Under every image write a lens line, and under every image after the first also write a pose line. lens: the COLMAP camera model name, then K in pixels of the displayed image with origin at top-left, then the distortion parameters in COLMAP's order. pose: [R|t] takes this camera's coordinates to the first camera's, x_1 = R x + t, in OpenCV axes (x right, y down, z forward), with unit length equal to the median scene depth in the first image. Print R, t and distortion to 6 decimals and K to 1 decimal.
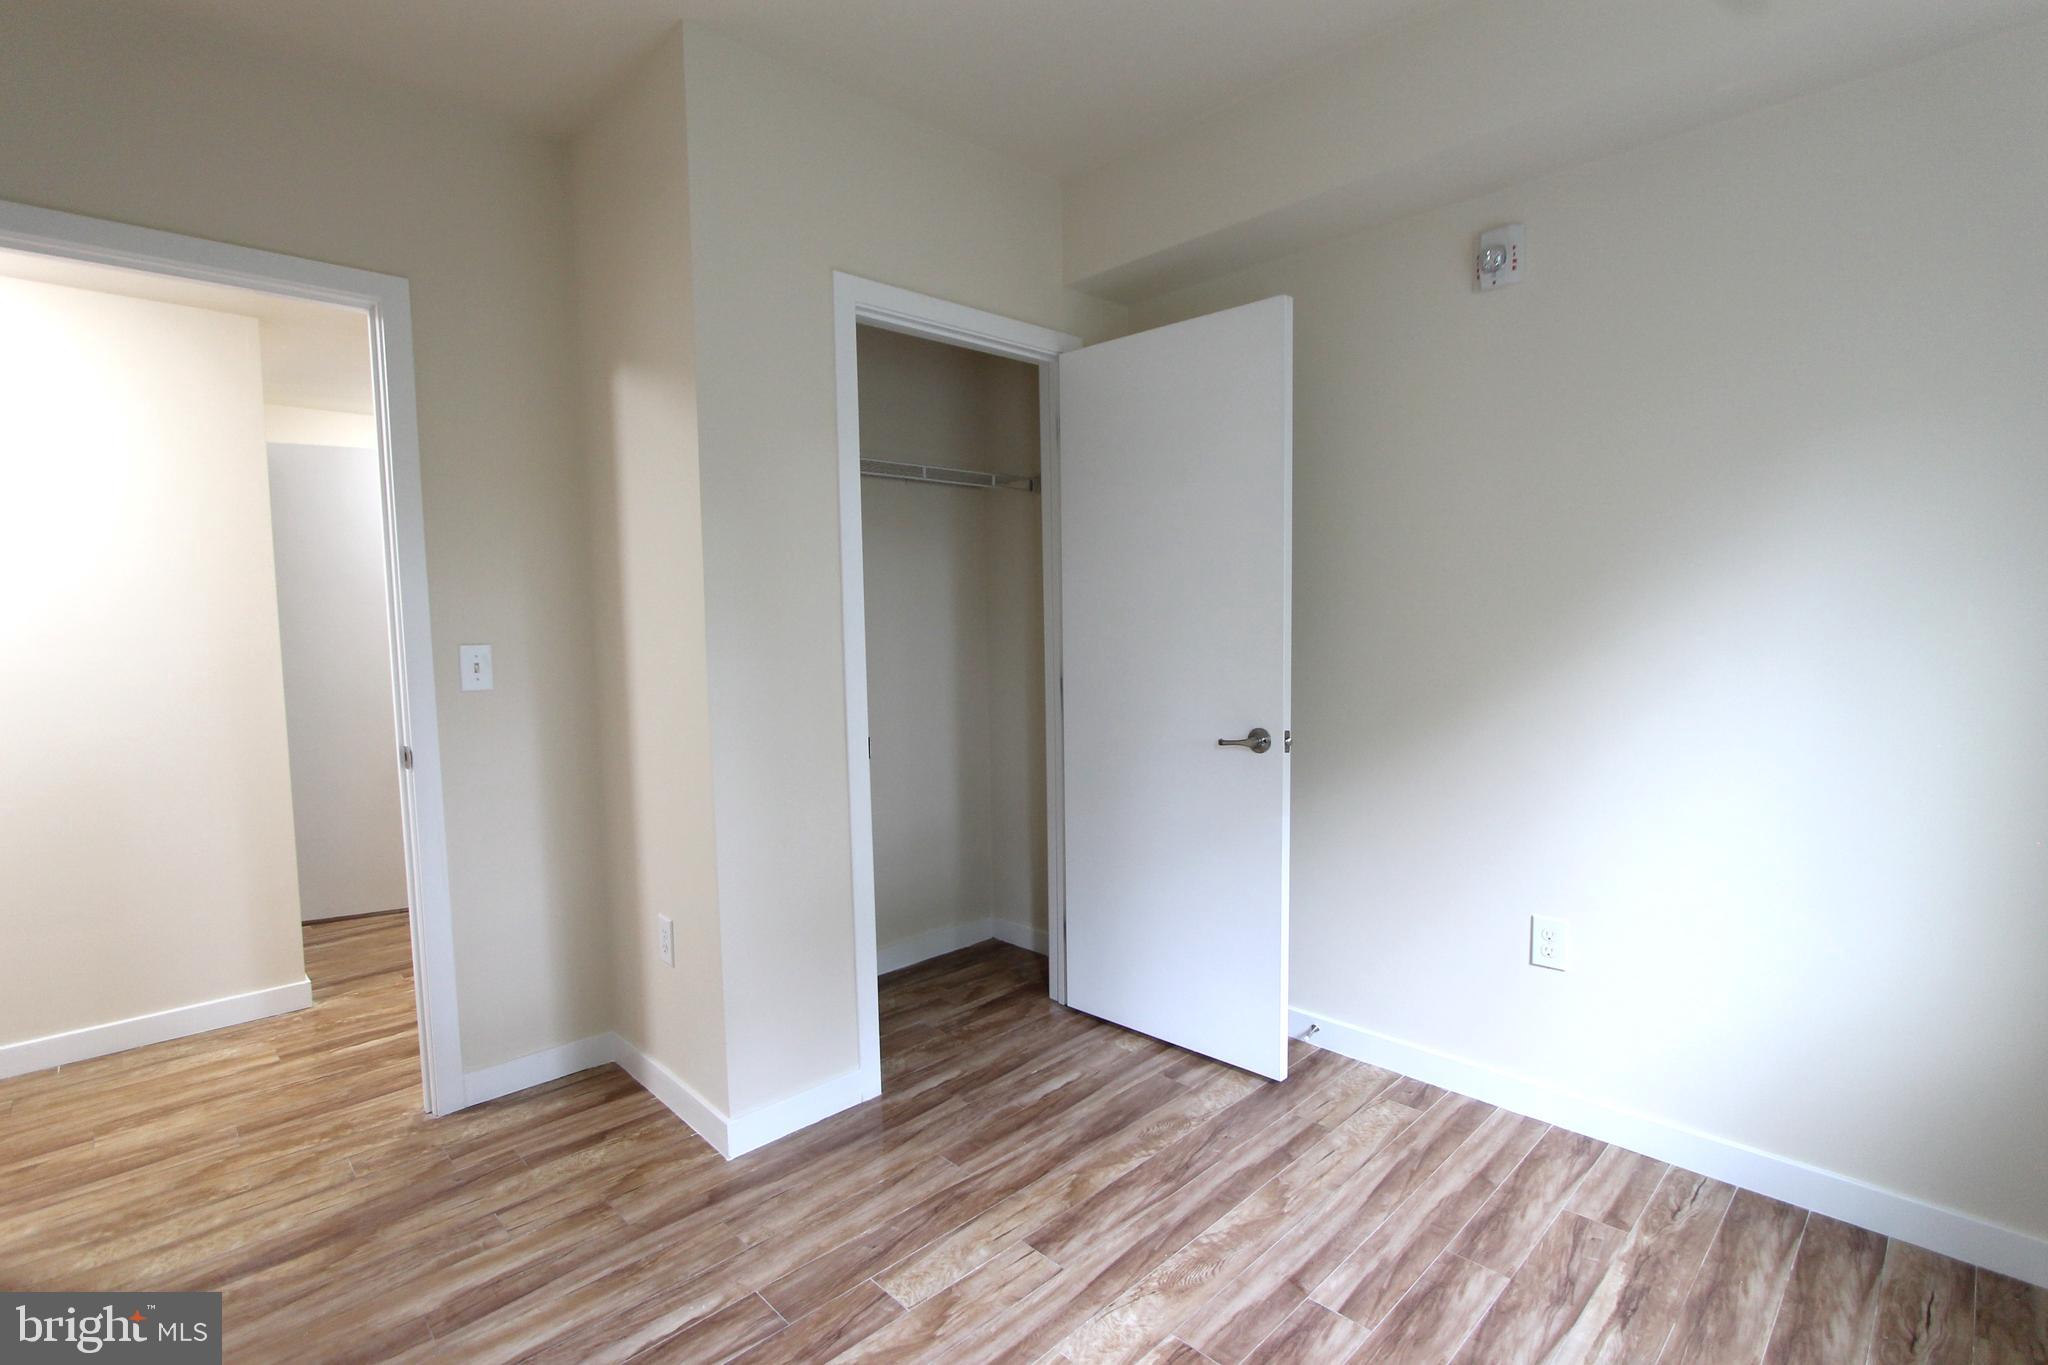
lens RADIAL K [[954.1, 0, 1038.4], [0, 954.1, 697.0], [0, 0, 1]] dist [-0.015508, 0.001187]
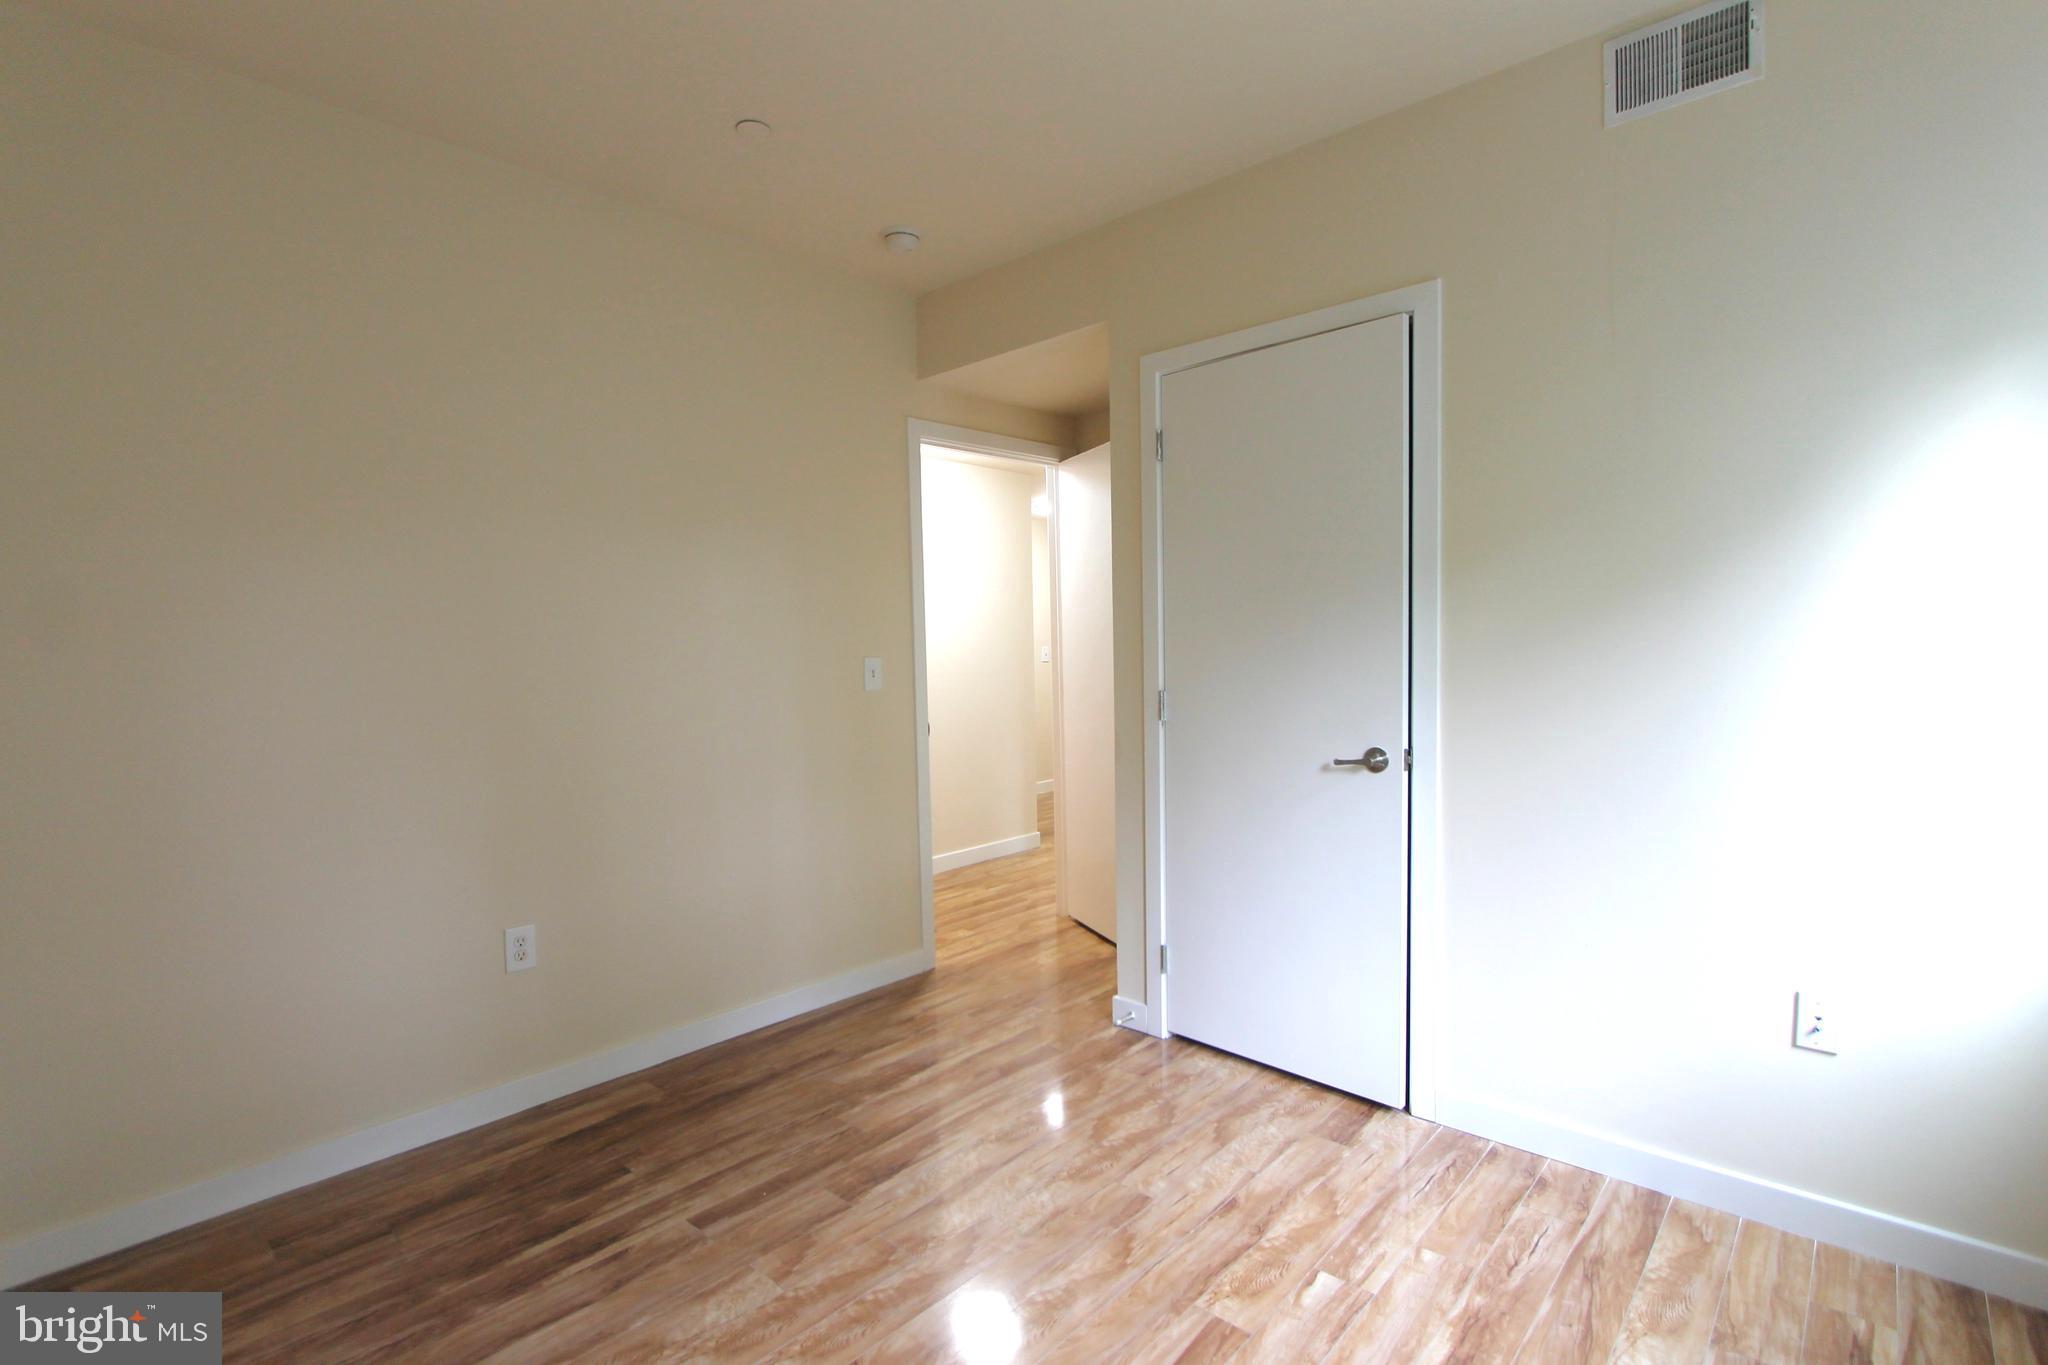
lens RADIAL K [[954.1, 0, 1038.4], [0, 954.1, 697.0], [0, 0, 1]] dist [-0.015508, 0.001187]
pose [[0.997802, -0.007444, 0.065846, -1.197826], [0.009100, 0.999649, -0.024874, 0.111617], [-0.065638, 0.025418, 0.997520, -1.155247]]
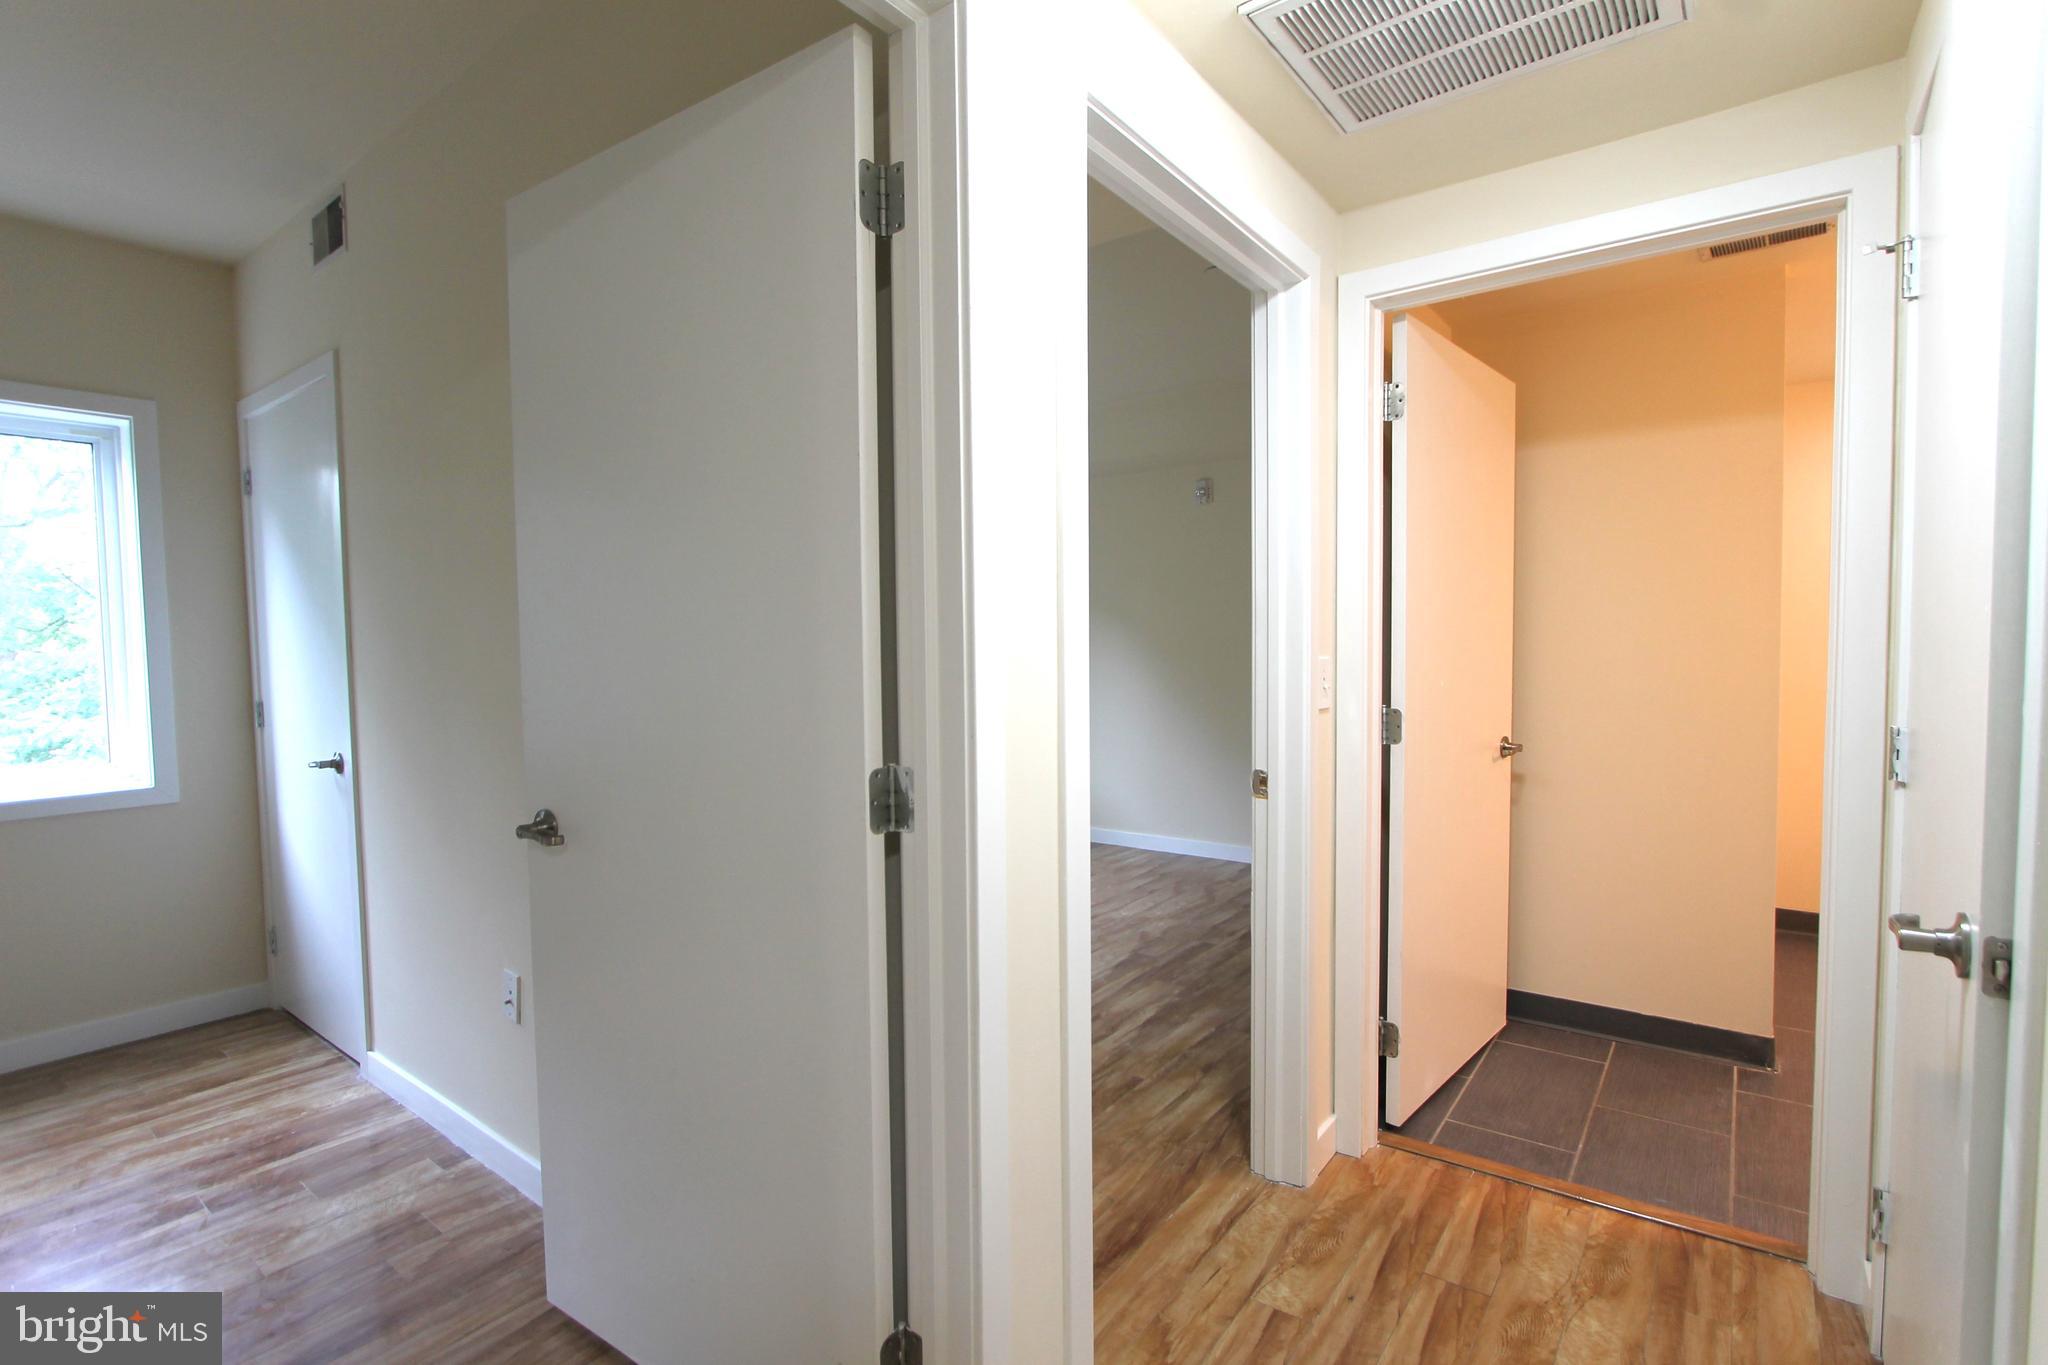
lens RADIAL K [[954.1, 0, 1038.4], [0, 954.1, 697.0], [0, 0, 1]] dist [-0.015508, 0.001187]
pose [[-0.988201, 0.035837, -0.148913, -0.931038], [0.016270, 0.991302, 0.130594, -0.080526], [0.152298, 0.126631, -0.980189, 1.286871]]
